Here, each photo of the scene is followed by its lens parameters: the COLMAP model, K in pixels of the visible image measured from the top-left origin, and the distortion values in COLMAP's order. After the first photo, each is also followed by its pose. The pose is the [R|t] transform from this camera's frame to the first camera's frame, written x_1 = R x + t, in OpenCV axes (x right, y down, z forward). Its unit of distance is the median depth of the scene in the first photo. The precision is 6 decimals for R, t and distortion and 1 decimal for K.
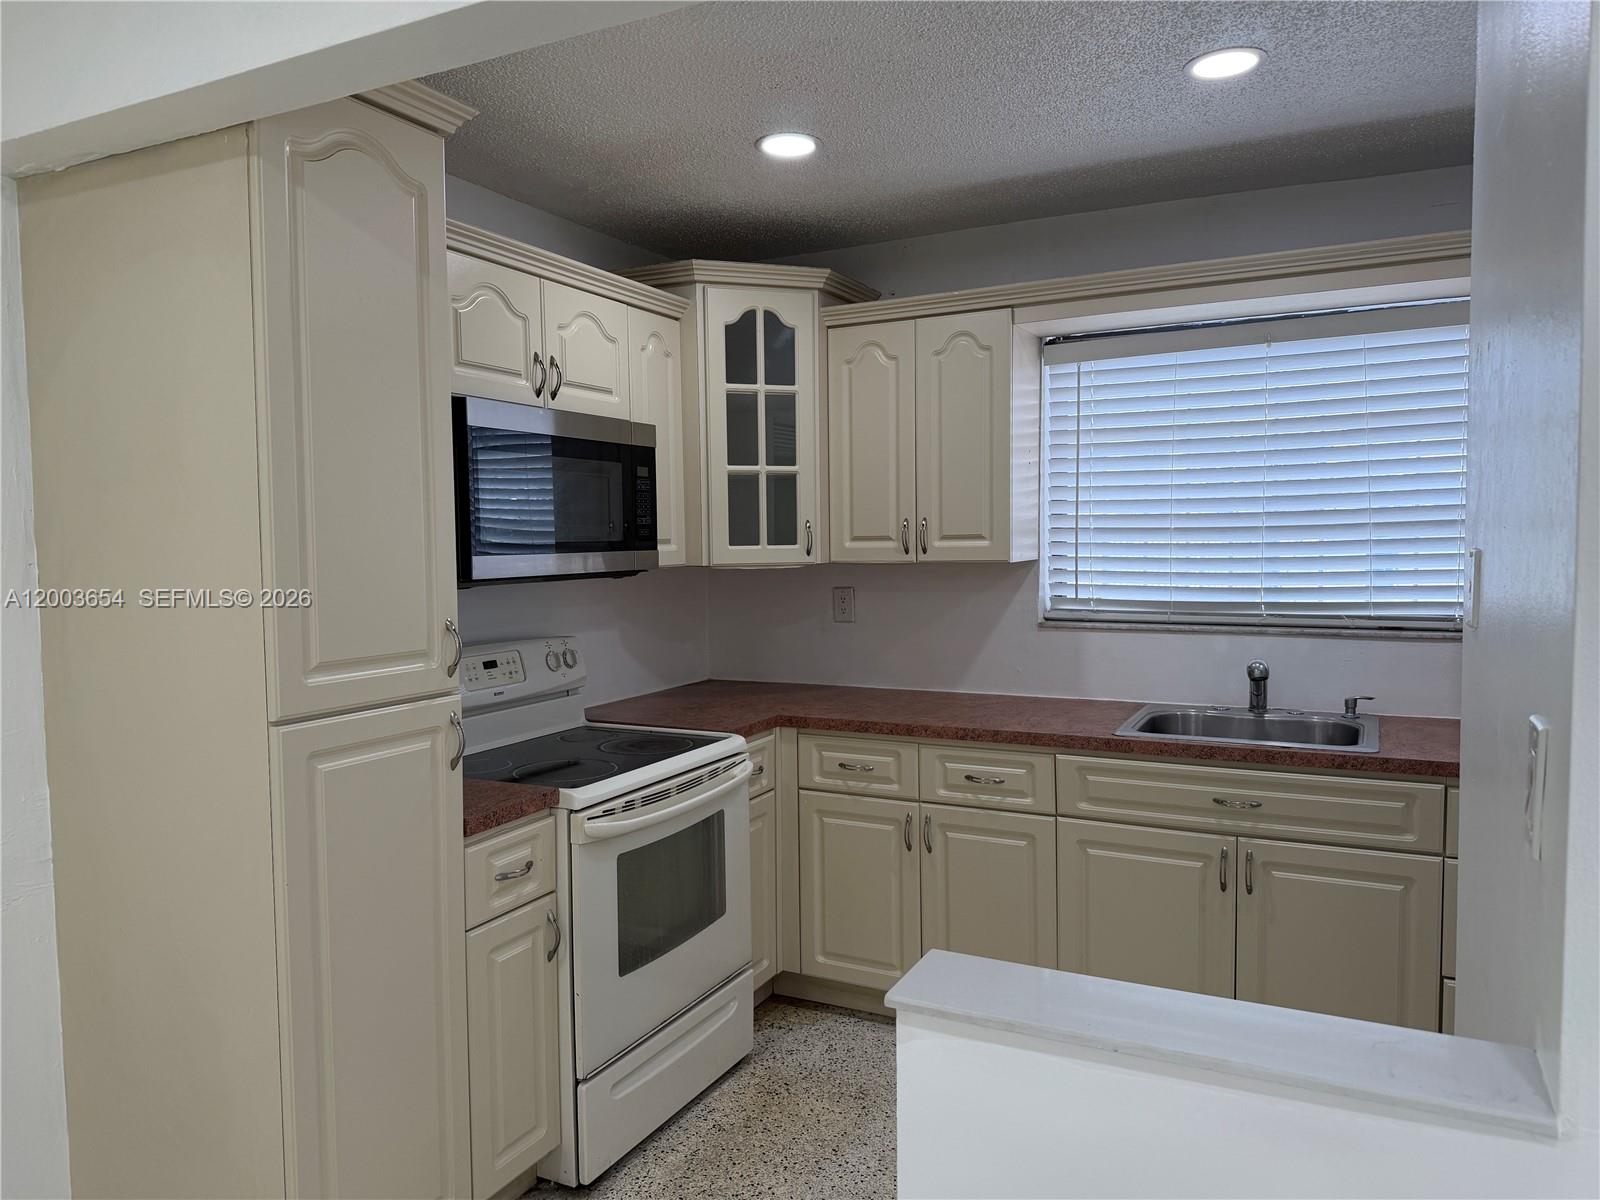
lens RADIAL K [[1116.2, 0, 799.3], [0, 1116.2, 604.8], [0, 0, 1]] dist [0.171292, -0.360397]
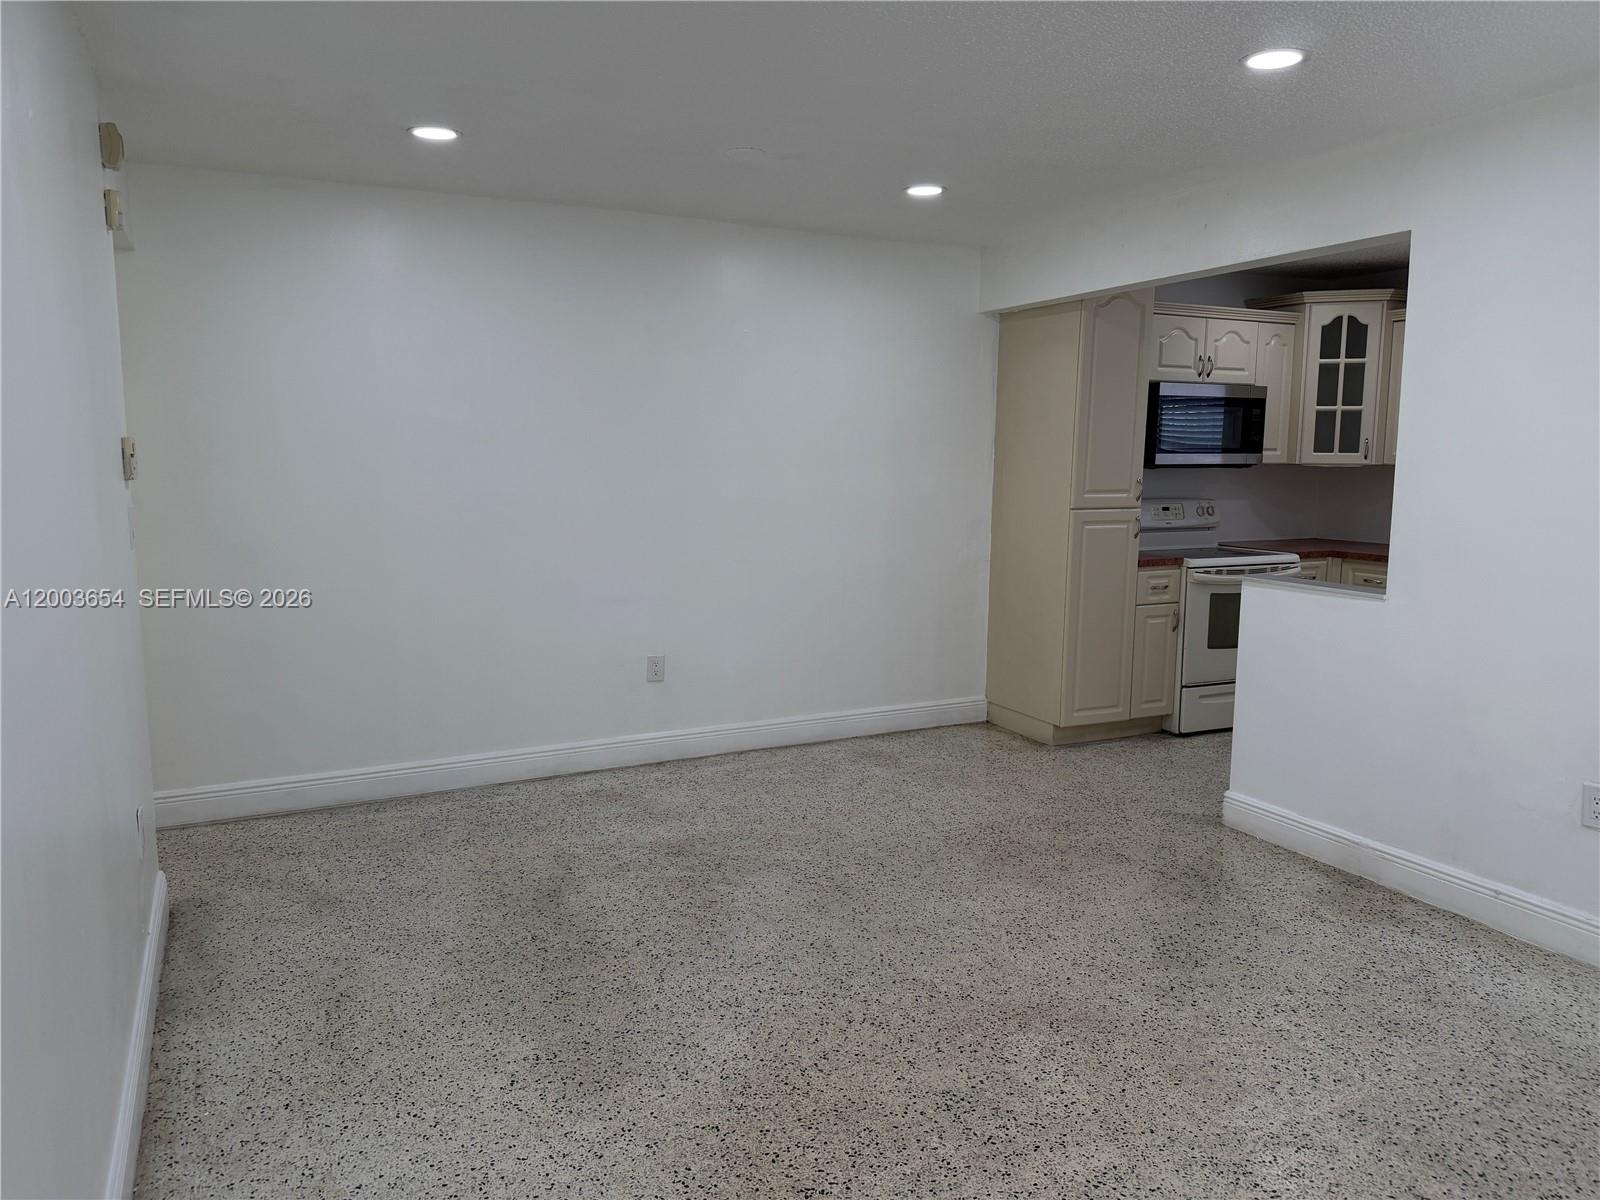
lens RADIAL K [[1116.2, 0, 799.3], [0, 1116.2, 604.8], [0, 0, 1]] dist [0.171292, -0.360397]
pose [[0.796793, 0.099736, -0.595964, 0.404671], [-0.054620, 0.994134, 0.093345, 0.065183], [0.601779, -0.041825, 0.797567, -0.966237]]
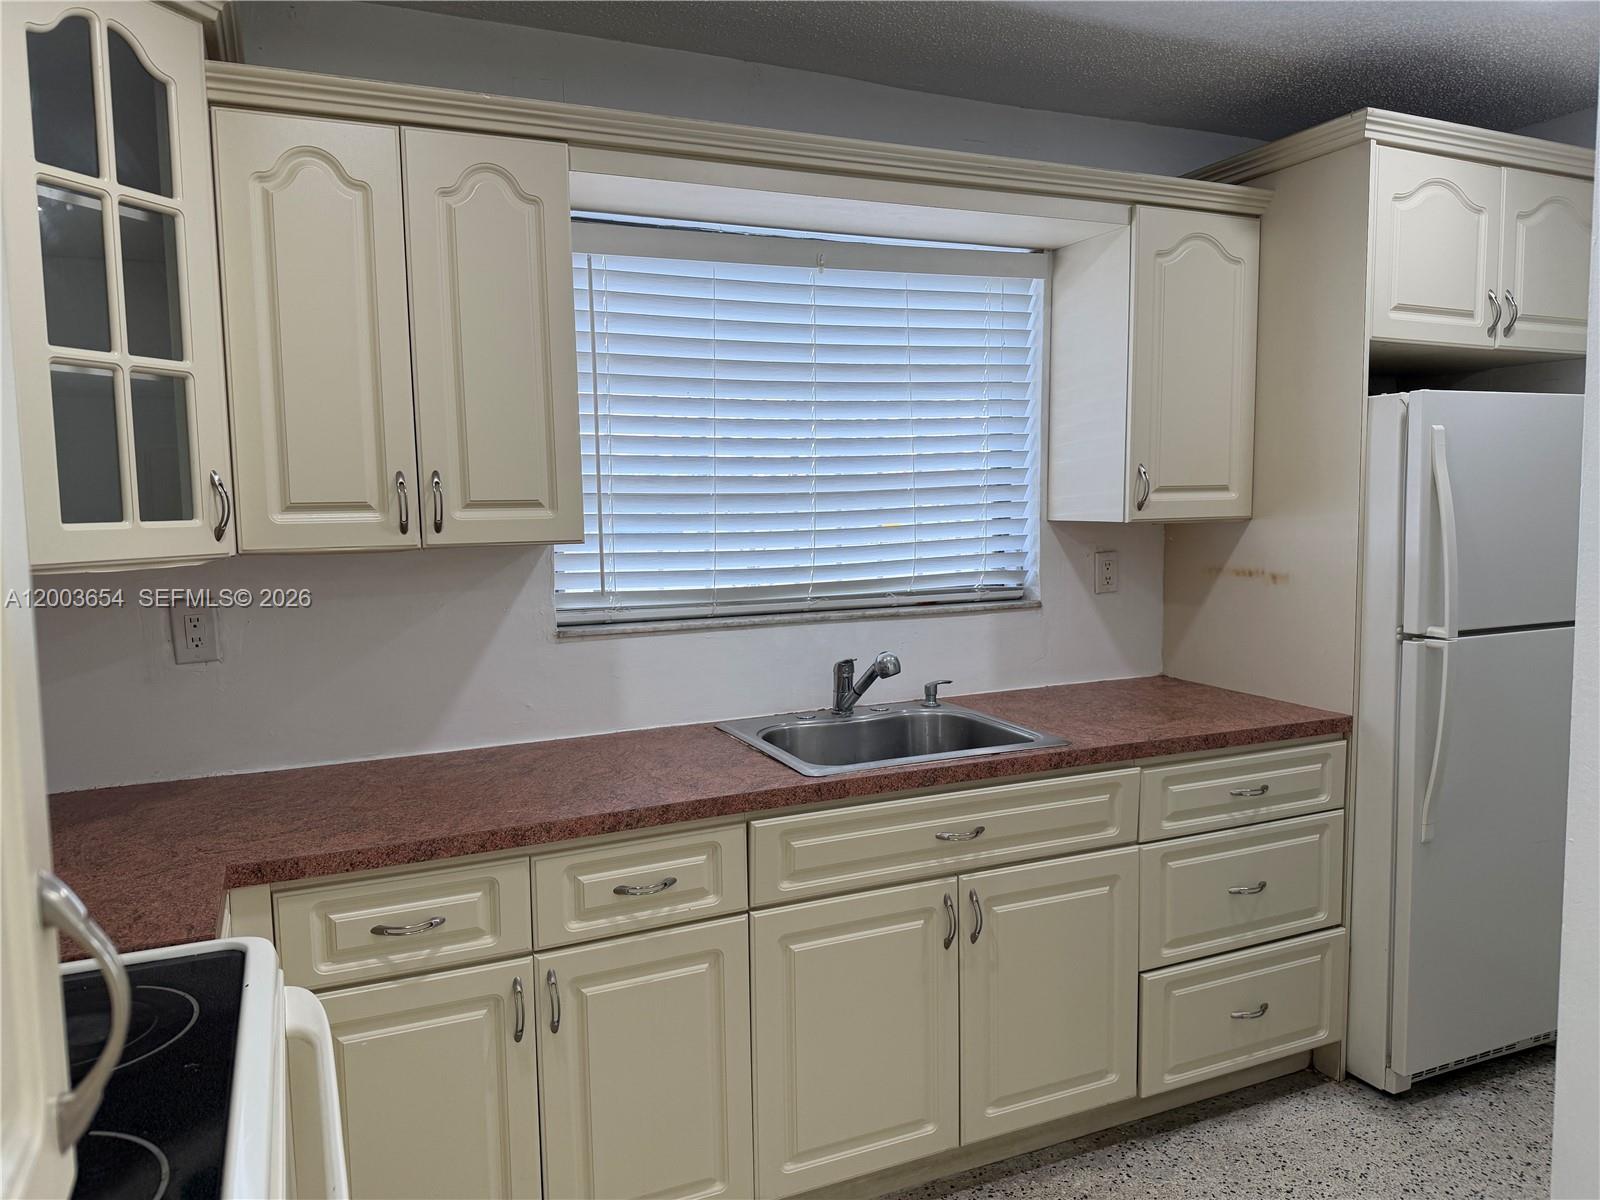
lens RADIAL K [[1116.2, 0, 799.3], [0, 1116.2, 604.8], [0, 0, 1]] dist [0.171292, -0.360397]
pose [[0.624766, -0.070250, 0.777646, -0.252042], [0.059339, 0.997336, 0.042422, -0.022910], [-0.778554, 0.019641, 0.627270, 0.510785]]
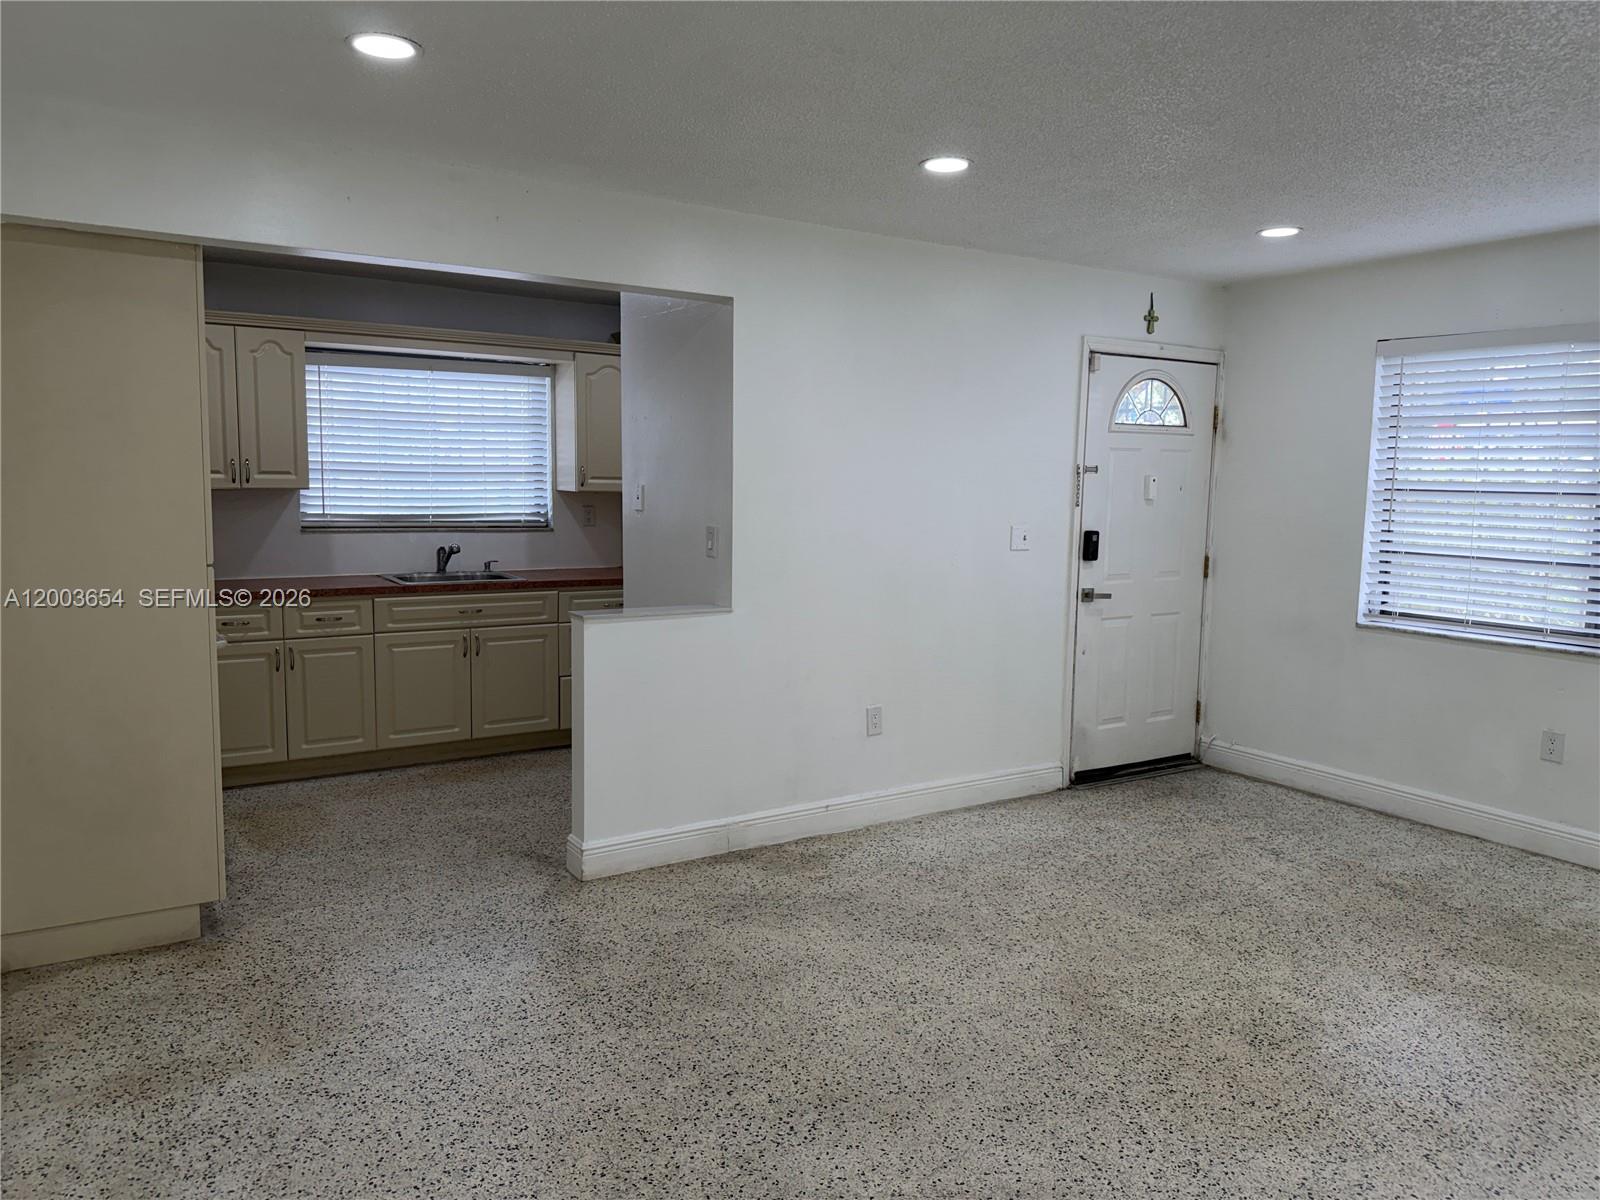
lens RADIAL K [[1116.2, 0, 799.3], [0, 1116.2, 604.8], [0, 0, 1]] dist [0.171292, -0.360397]
pose [[0.508230, -0.074645, 0.857981, -0.891907], [0.032383, 0.997189, 0.067573, 0.040732], [-0.860613, -0.006559, 0.509218, -0.444261]]
